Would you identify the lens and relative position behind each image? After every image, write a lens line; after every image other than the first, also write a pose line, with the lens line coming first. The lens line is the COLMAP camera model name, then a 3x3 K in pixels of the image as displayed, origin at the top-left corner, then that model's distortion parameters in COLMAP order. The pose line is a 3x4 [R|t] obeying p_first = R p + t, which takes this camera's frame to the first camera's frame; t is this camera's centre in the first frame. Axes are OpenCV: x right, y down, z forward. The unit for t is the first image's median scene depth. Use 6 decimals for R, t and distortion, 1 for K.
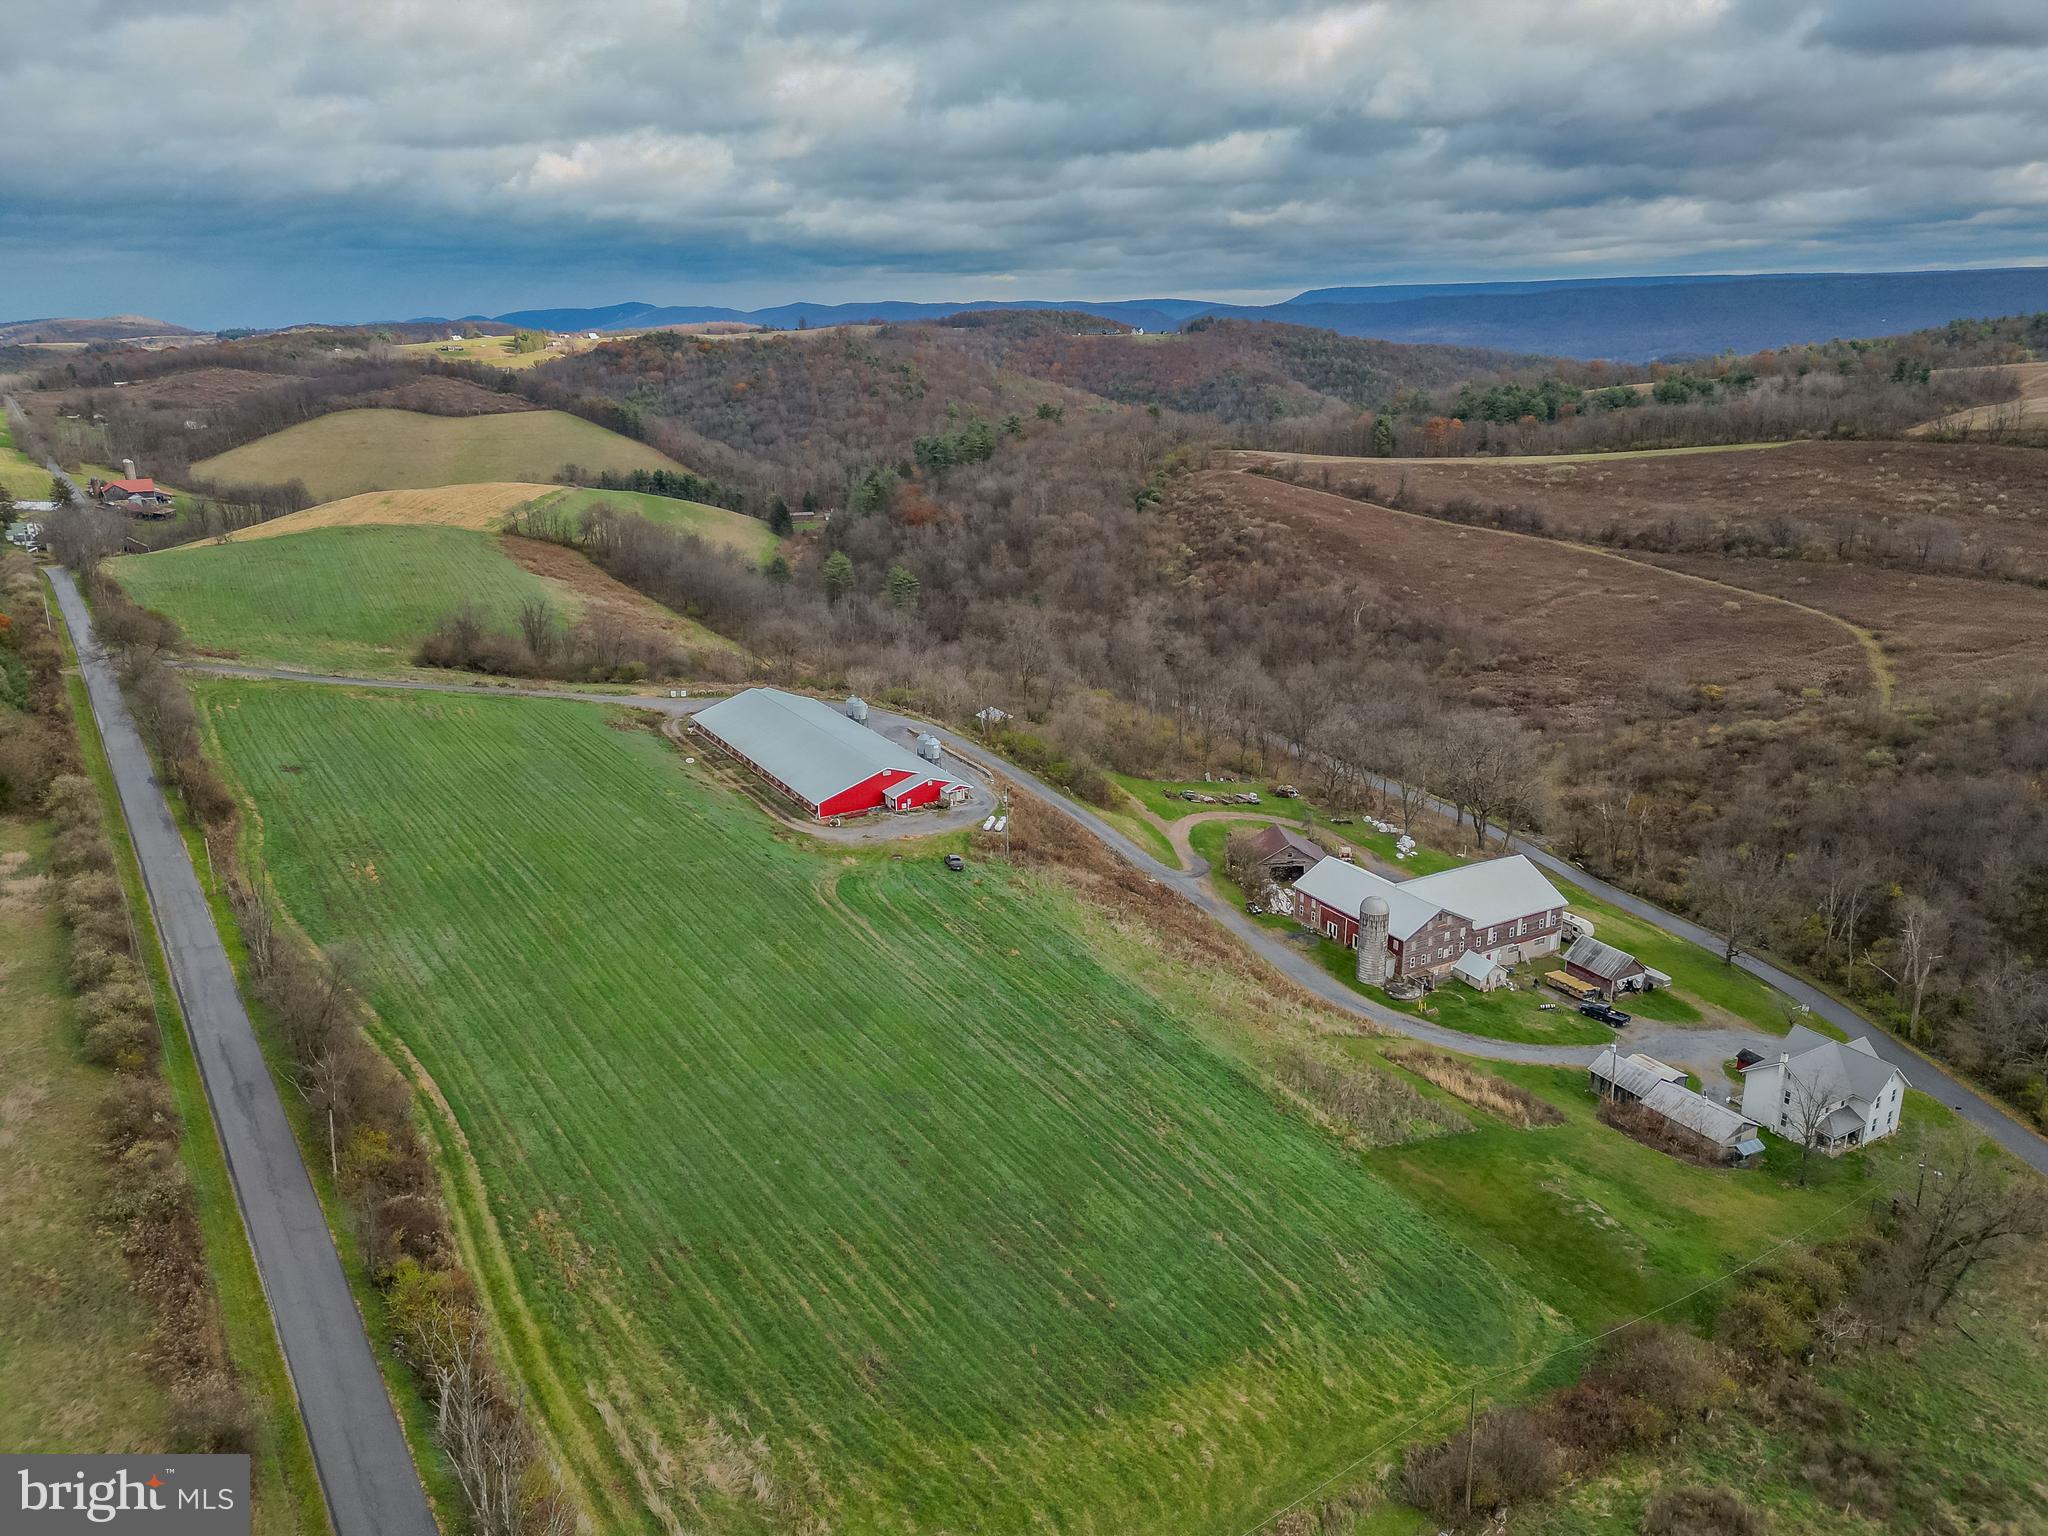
lens RADIAL K [[1383.7, 0, 1030.2], [0, 1383.7, 768.8], [0, 0, 1]] dist [0.004521, -0.005256]
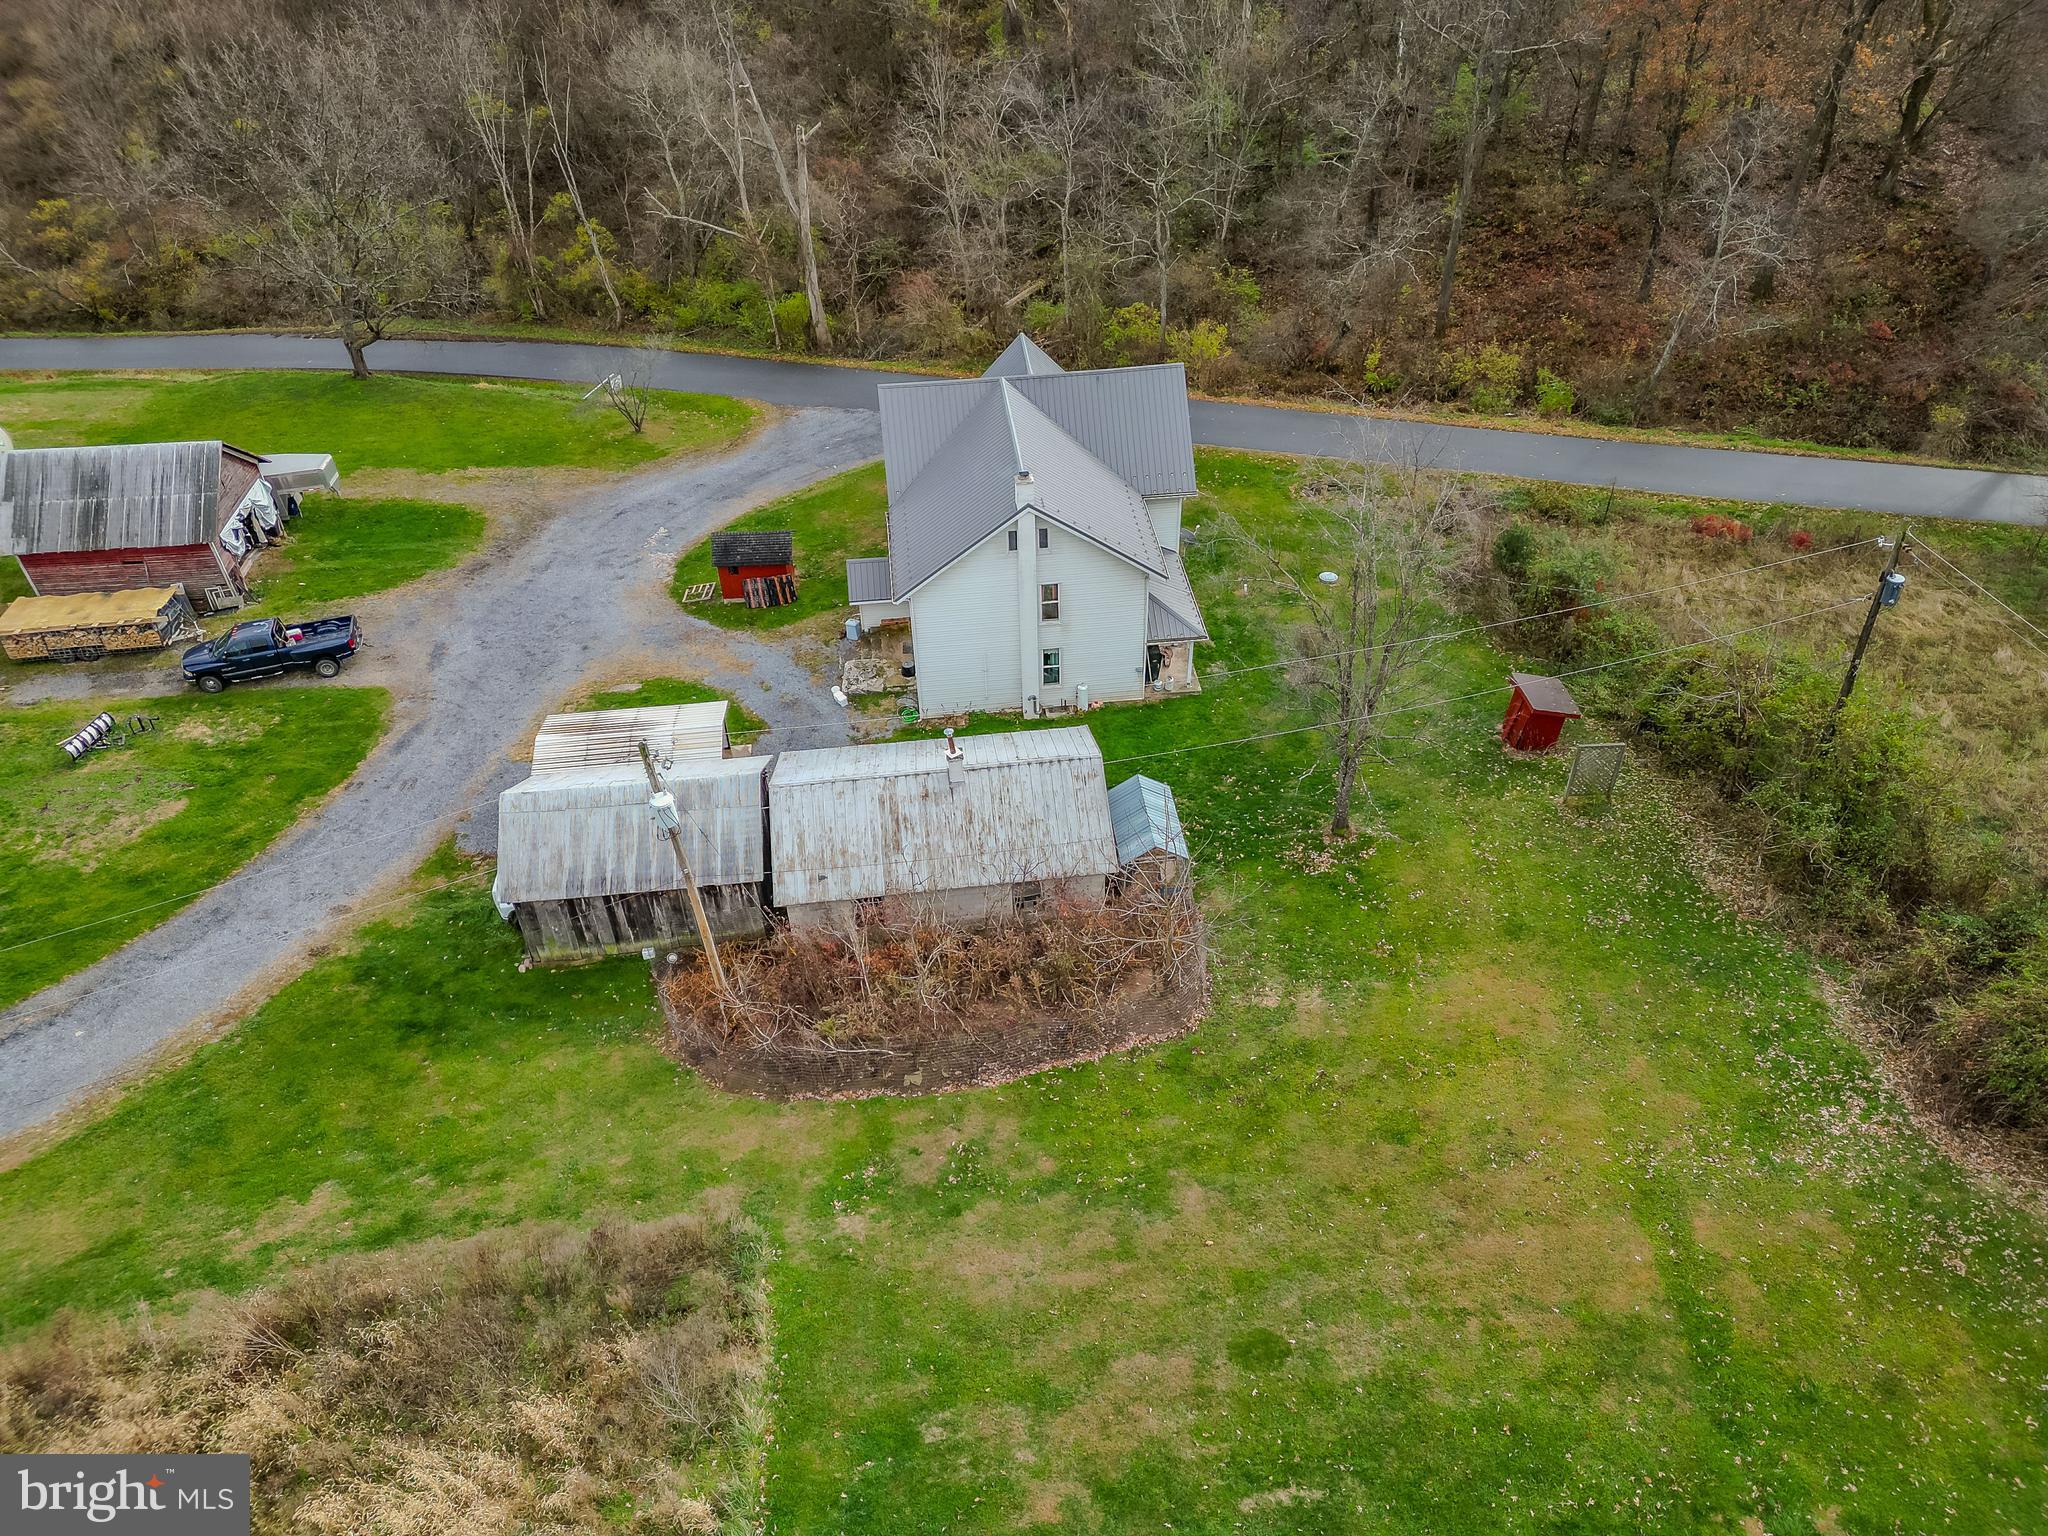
lens RADIAL K [[1383.7, 0, 1029.1], [0, 1383.7, 760.2], [0, 0, 1]] dist [0.004521, -0.005256]
pose [[0.375591, -0.585965, 0.718037, 0.243213], [0.269083, 0.810333, 0.520533, 0.082431], [-0.886863, -0.002296, 0.462028, 0.705856]]
